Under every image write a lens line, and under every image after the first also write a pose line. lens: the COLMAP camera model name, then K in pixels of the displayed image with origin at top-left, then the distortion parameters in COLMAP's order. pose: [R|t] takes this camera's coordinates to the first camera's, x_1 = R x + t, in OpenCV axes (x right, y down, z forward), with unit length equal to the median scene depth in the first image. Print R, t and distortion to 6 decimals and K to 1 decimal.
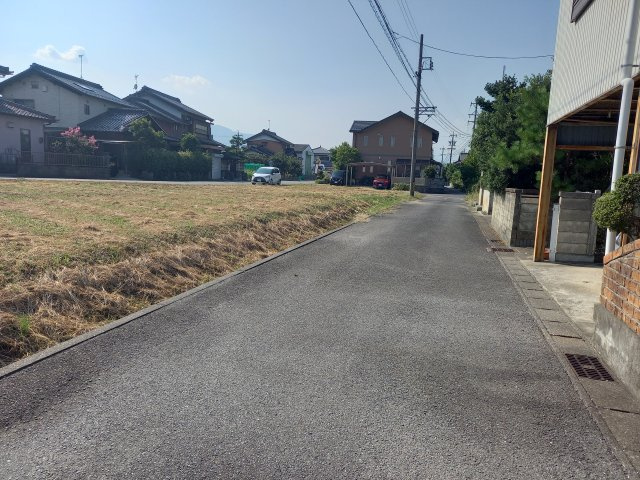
lens RADIAL K [[468.0, 0, 326.3], [0, 468.0, 240.7], [0, 0, 1]] dist [0.045810, -0.044042]
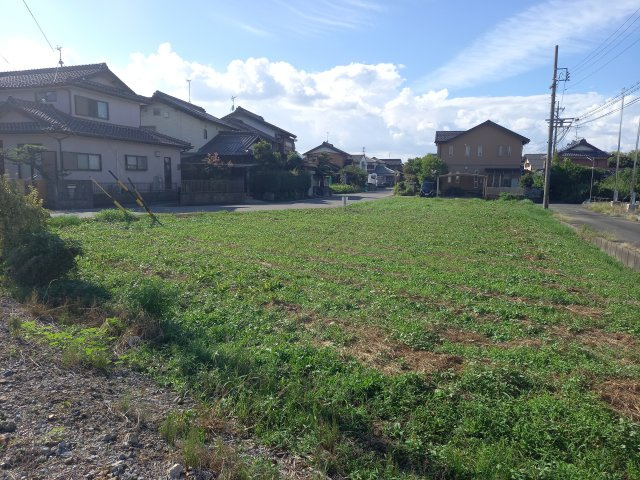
lens RADIAL K [[468.0, 0, 322.4], [0, 468.0, 236.5], [0, 0, 1]] dist [0.045810, -0.044042]
pose [[0.998566, -0.028032, -0.045607, -0.170108], [0.027082, 0.999406, -0.021327, -0.021733], [0.046178, 0.020061, 0.998732, 0.000827]]
